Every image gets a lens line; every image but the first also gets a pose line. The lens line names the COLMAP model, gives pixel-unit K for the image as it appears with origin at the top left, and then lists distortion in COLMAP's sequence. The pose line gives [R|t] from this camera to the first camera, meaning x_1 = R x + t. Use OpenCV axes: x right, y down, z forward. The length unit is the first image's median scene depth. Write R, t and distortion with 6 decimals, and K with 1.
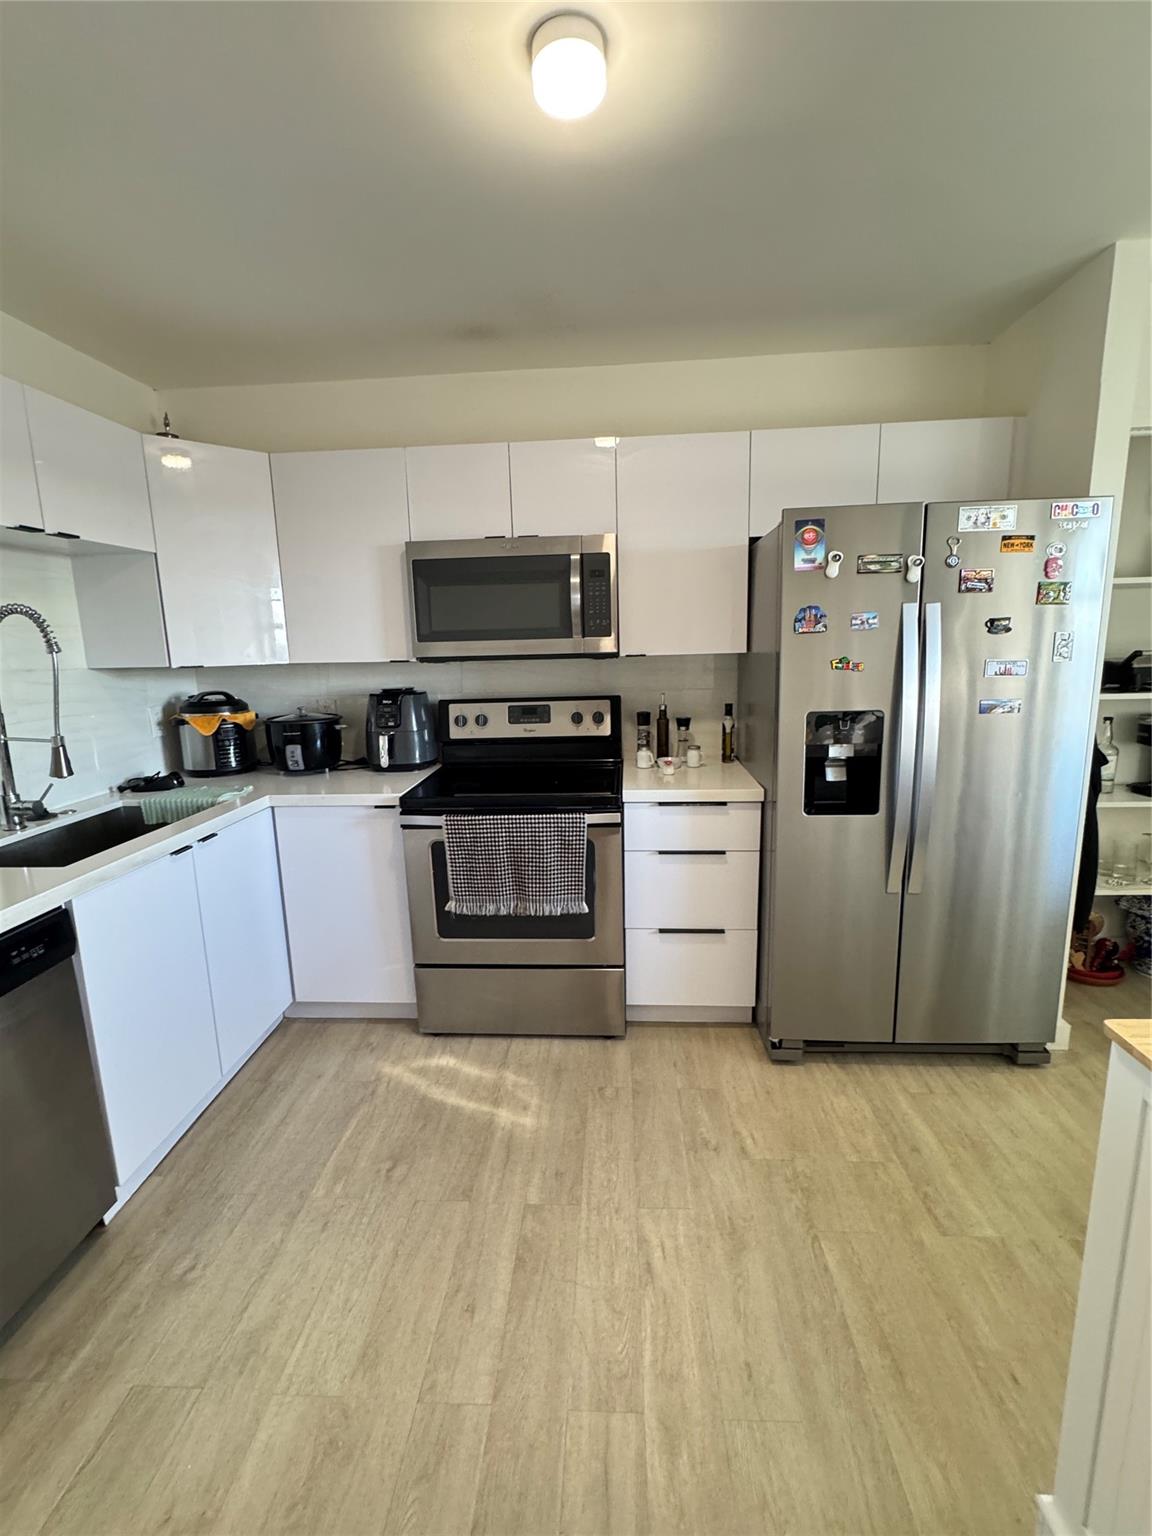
lens RADIAL K [[669.8, 0, 574.9], [0, 669.8, 763.7], [0, 0, 1]] dist [-0.000048, -0.001461]
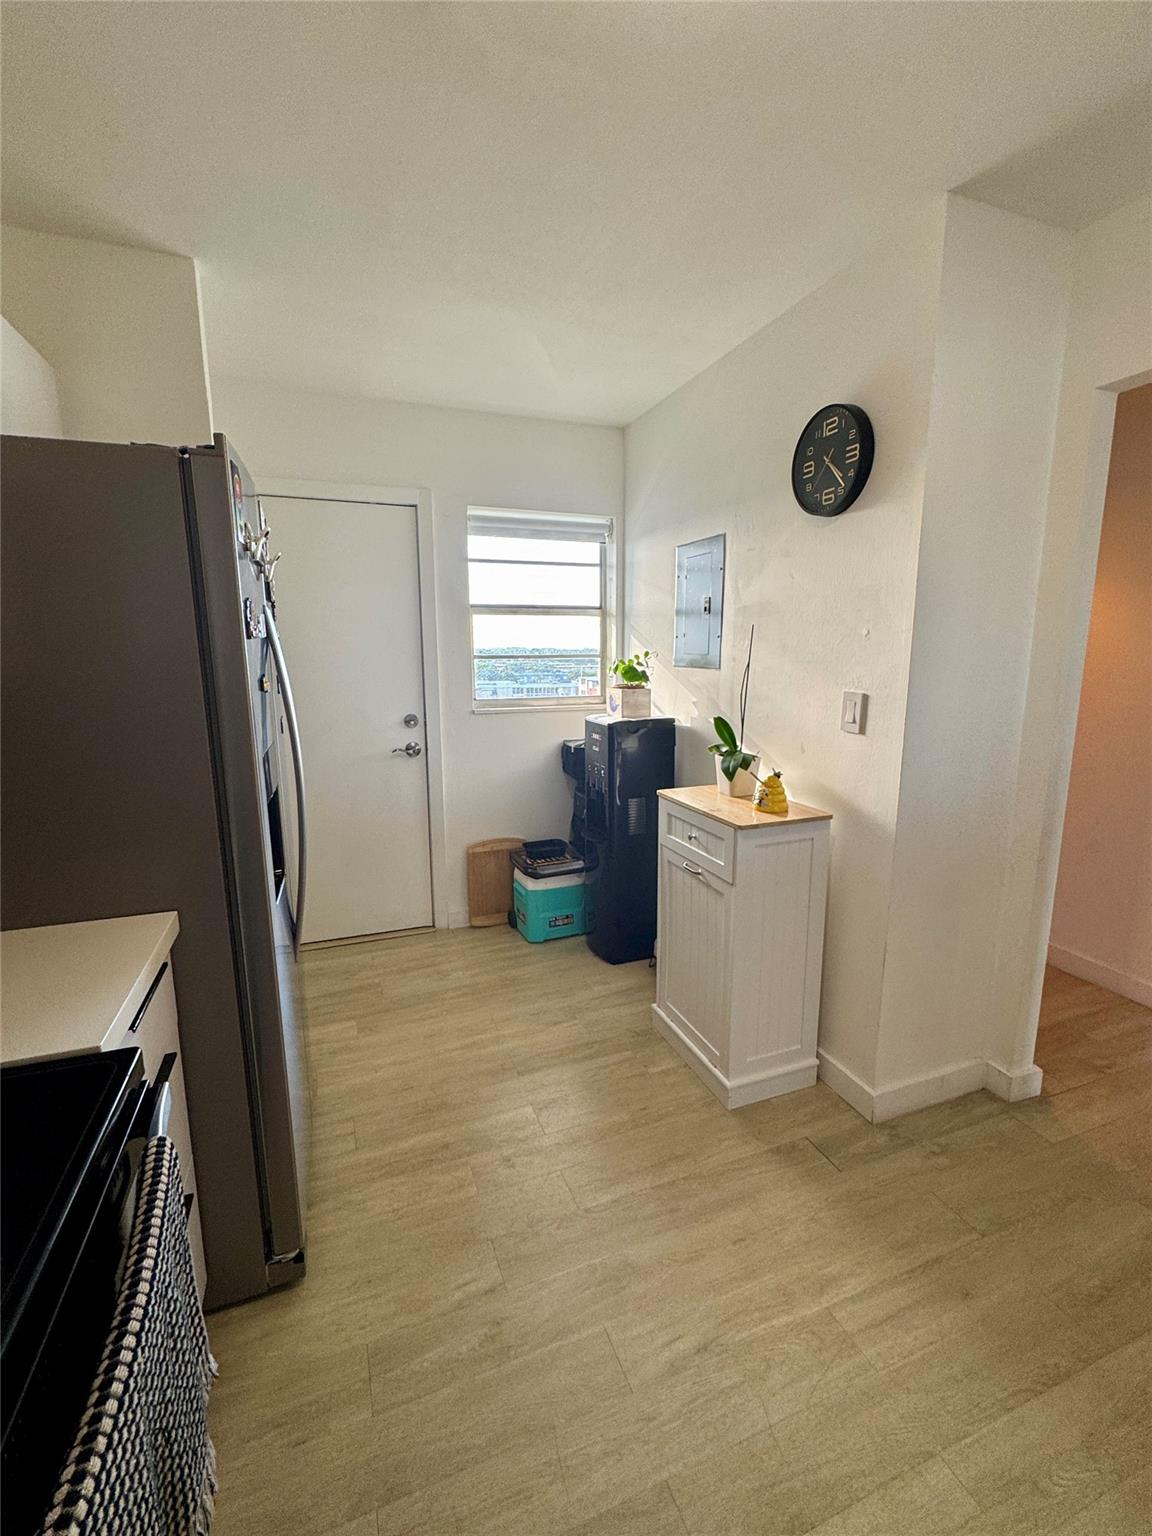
lens RADIAL K [[669.8, 0, 577.2], [0, 669.8, 769.3], [0, 0, 1]] dist [-0.000048, -0.001461]
pose [[-0.415759, -0.133175, 0.899672, -0.548941], [0.180737, 0.957393, 0.225241, -0.225865], [-0.891335, 0.256250, -0.373975, 1.361984]]
